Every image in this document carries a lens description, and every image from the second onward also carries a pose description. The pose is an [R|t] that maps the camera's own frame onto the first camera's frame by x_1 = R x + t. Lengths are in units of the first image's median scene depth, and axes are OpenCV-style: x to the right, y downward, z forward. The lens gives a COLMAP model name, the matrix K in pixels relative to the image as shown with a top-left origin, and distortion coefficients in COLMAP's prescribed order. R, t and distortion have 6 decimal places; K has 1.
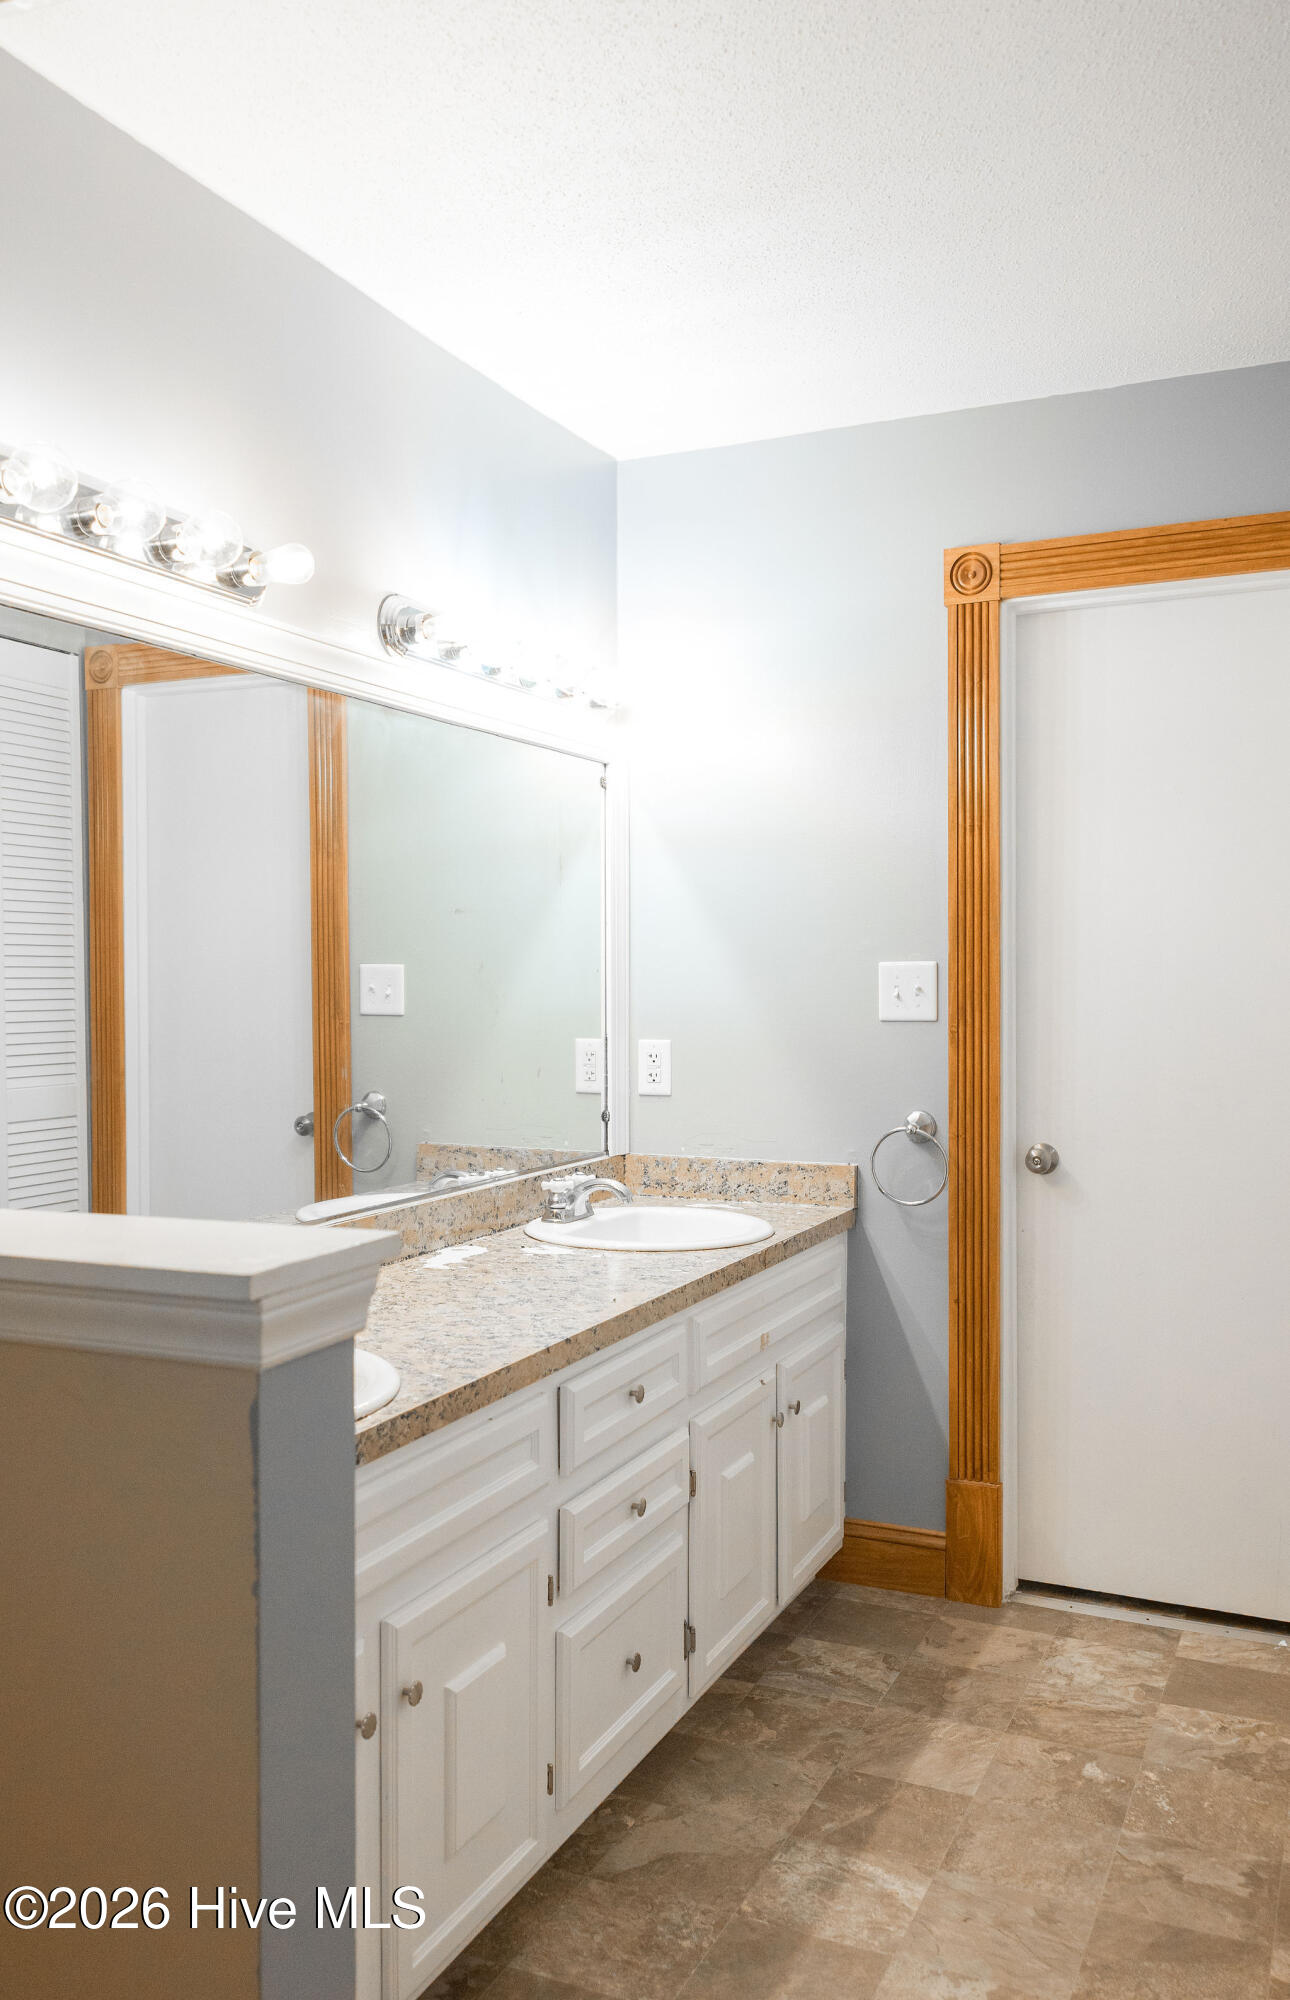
lens RADIAL K [[1600.6, 0, 645.0], [0, 1600.6, 1000.0], [0, 0, 1]] dist [-0.006921, -0.006129]
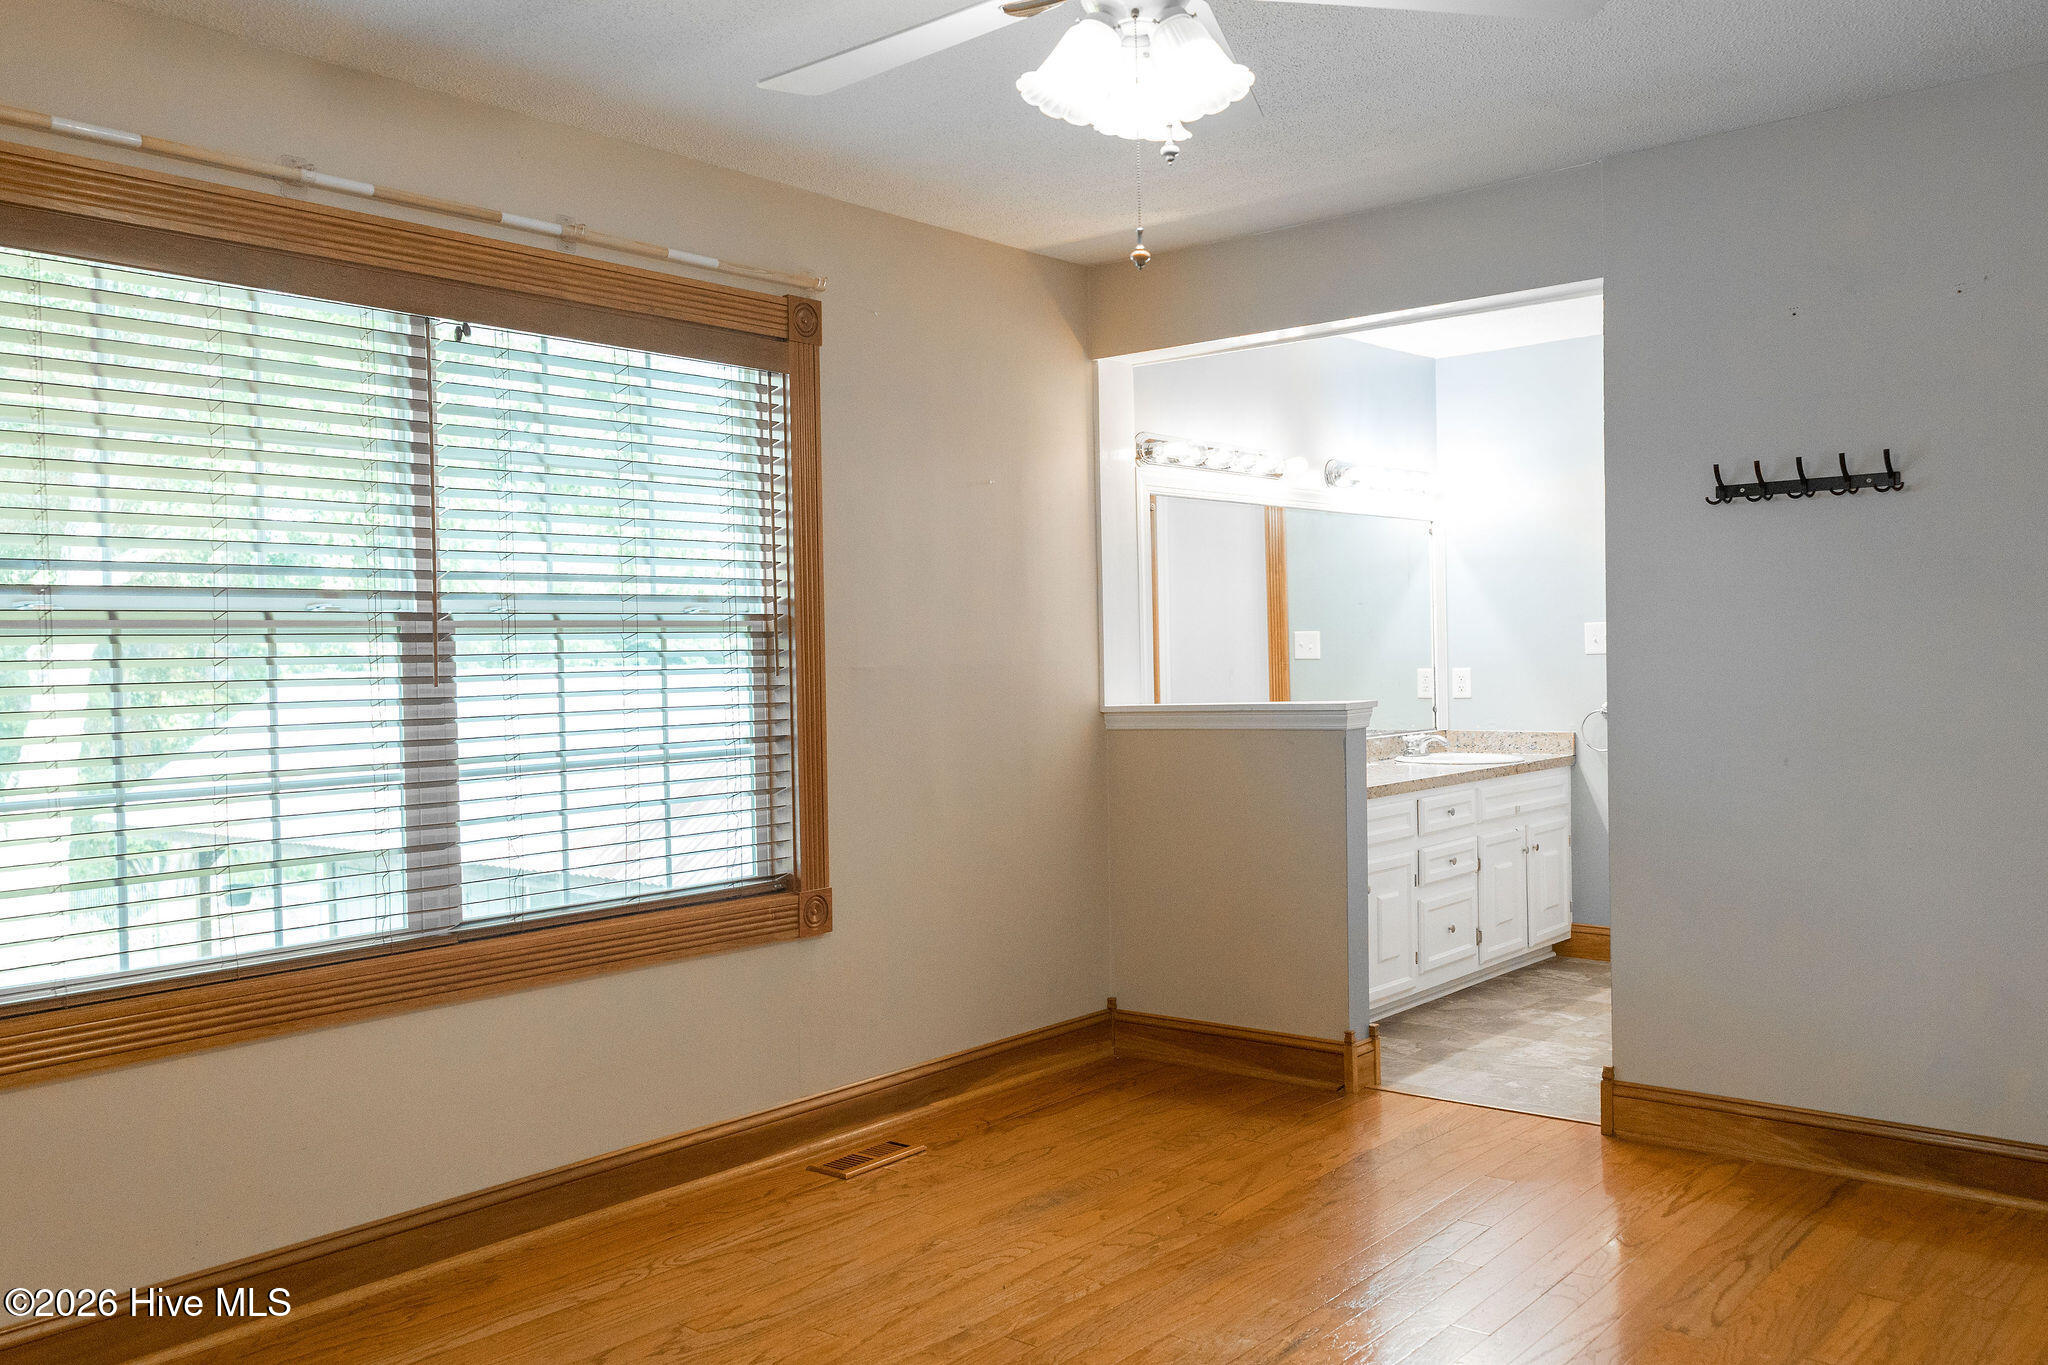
lens RADIAL K [[1666.8, 0, 1024.0], [0, 1666.8, 682.5], [0, 0, 1]] dist [0.020813, -0.002483]
pose [[0.965204, -0.017006, -0.260945, 0.024113], [0.017937, 0.999838, 0.001186, 0.034920], [0.260883, -0.005825, 0.965353, -1.143427]]
